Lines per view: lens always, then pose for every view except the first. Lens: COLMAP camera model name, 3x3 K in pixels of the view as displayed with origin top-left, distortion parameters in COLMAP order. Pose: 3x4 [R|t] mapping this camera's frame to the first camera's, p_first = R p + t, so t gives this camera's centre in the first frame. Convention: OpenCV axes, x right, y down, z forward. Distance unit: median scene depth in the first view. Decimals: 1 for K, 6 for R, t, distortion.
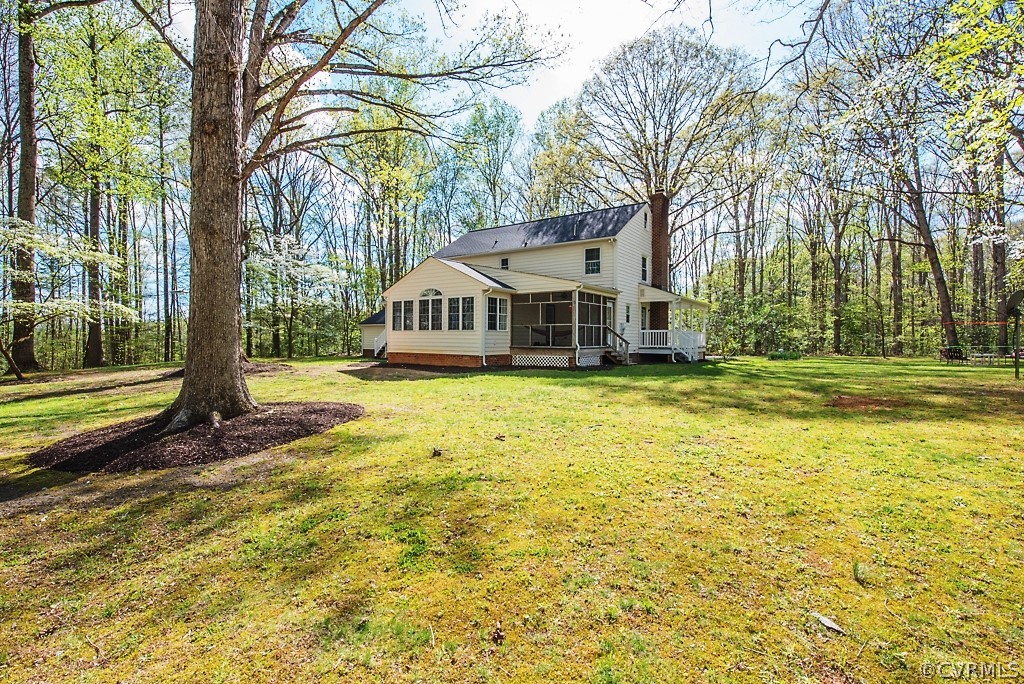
lens RADIAL K [[445.4, 0, 504.3], [0, 445.4, 339.8], [0, 0, 1]] dist [-0.006341, -0.000731]
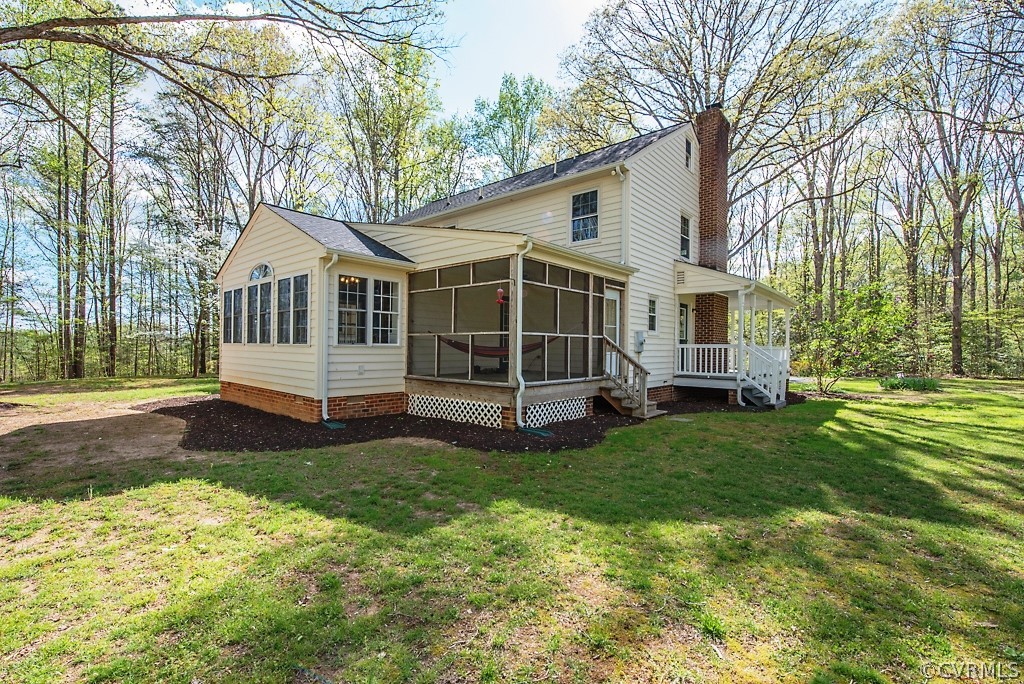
lens RADIAL K [[445.4, 0, 512.4], [0, 445.4, 348.7], [0, 0, 1]] dist [-0.006341, -0.000731]
pose [[0.996540, 0.006672, -0.082851, 0.167710], [-0.006857, 0.999975, -0.001950, -0.015623], [0.082836, 0.002512, 0.996560, 0.488128]]
